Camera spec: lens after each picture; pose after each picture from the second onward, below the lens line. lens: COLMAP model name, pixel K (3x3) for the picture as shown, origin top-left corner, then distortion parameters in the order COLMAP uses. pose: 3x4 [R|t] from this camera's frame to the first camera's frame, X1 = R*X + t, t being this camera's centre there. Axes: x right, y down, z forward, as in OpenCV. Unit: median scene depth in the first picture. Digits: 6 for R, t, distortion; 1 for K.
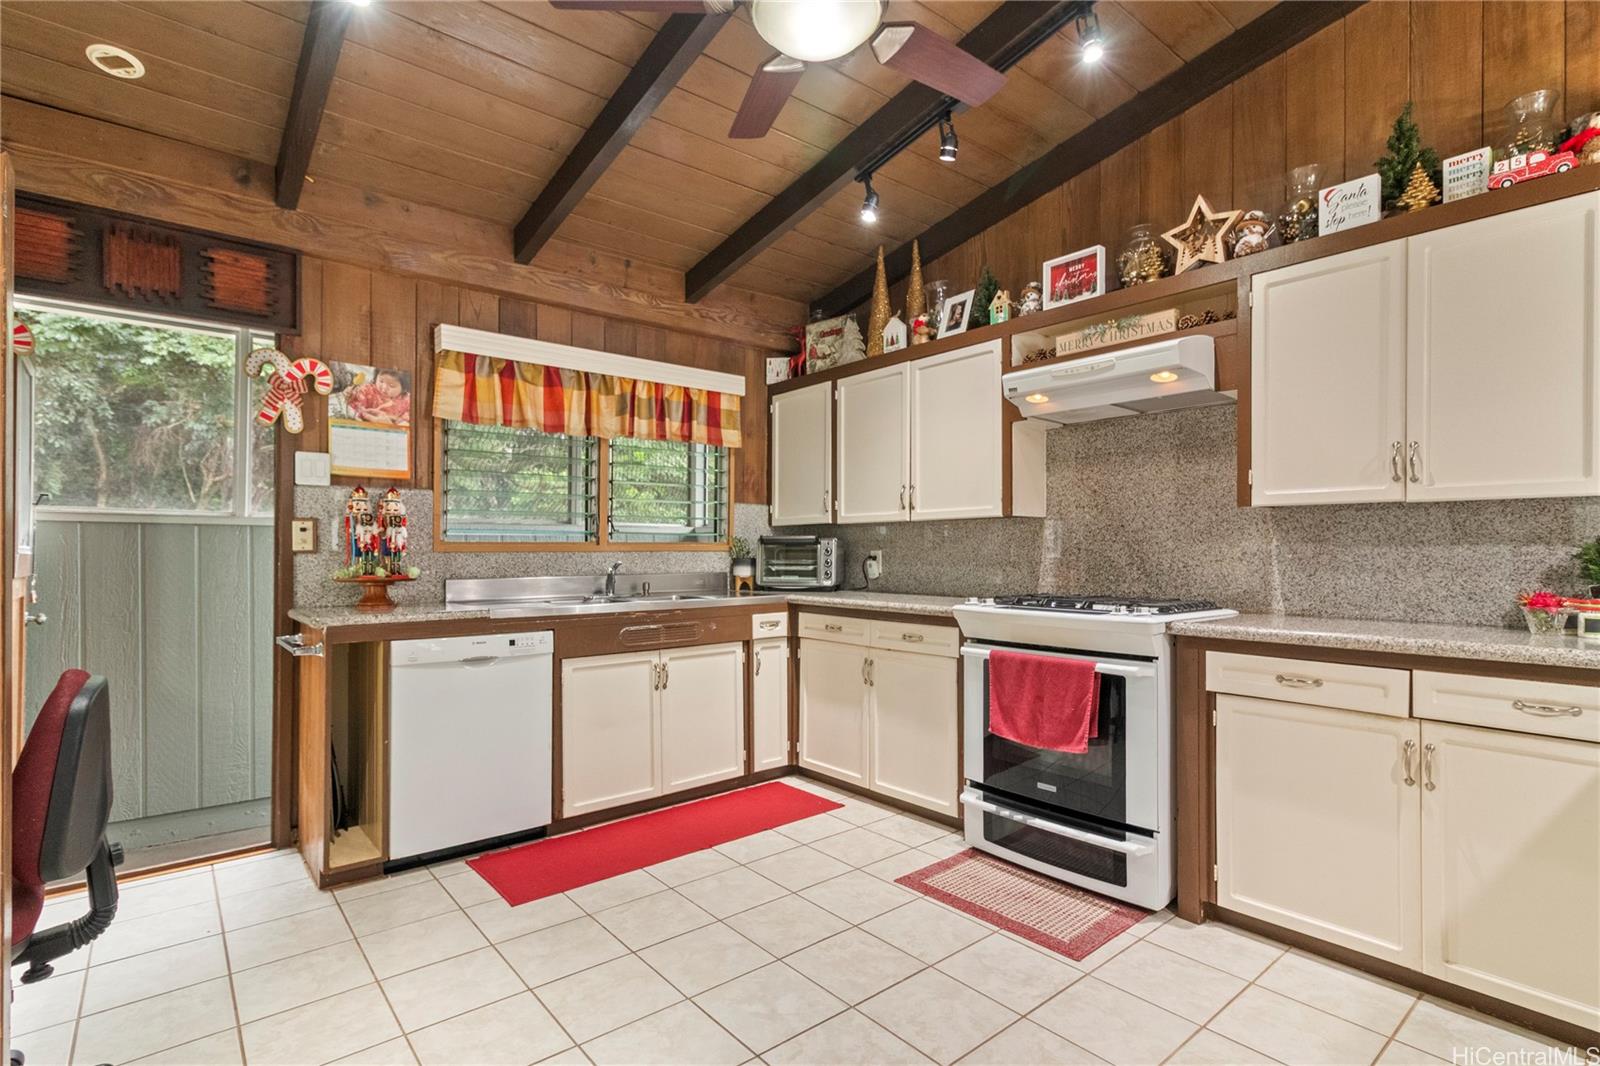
lens RADIAL K [[767.1, 0, 800.9], [0, 767.1, 552.4], [0, 0, 1]] dist [0.001898, 0.000657]
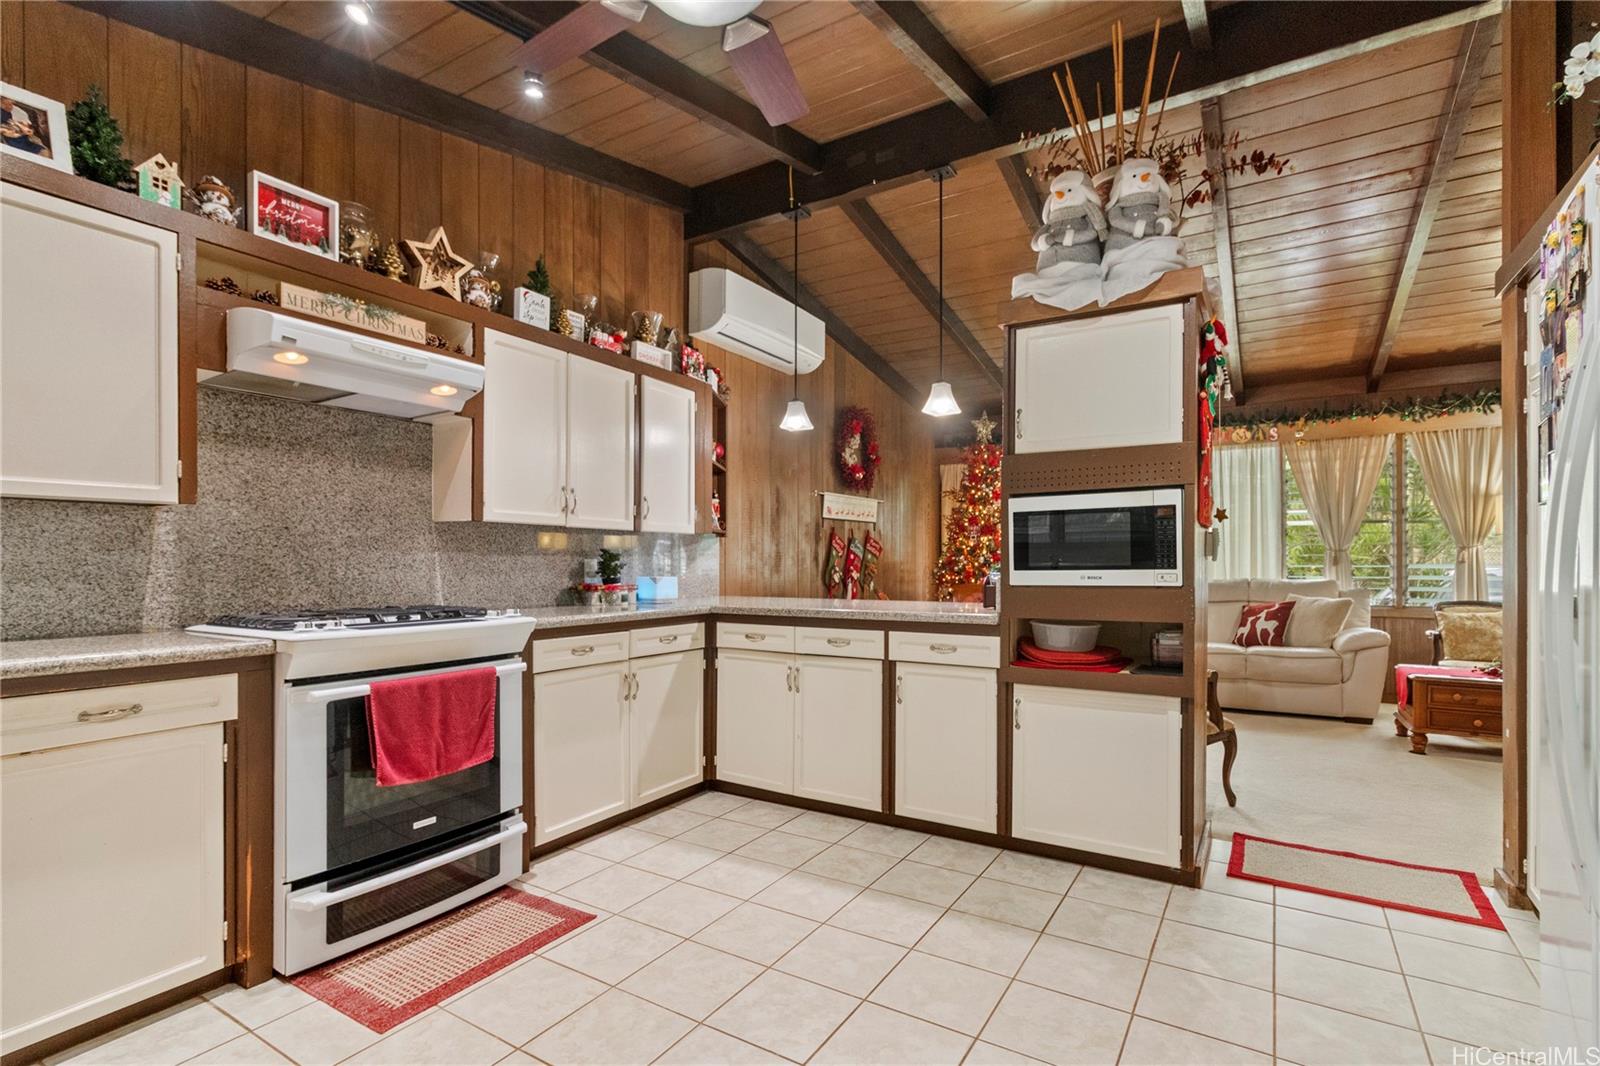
lens RADIAL K [[751.8, 0, 801.0], [0, 751.8, 563.0], [0, 0, 1]] dist [0.002696, 0.000202]
pose [[-0.312928, -0.000913, 0.949776, -0.640533], [0.002023, 0.999997, 0.001627, 0.004275], [-0.949775, 0.002430, -0.312925, 0.852959]]
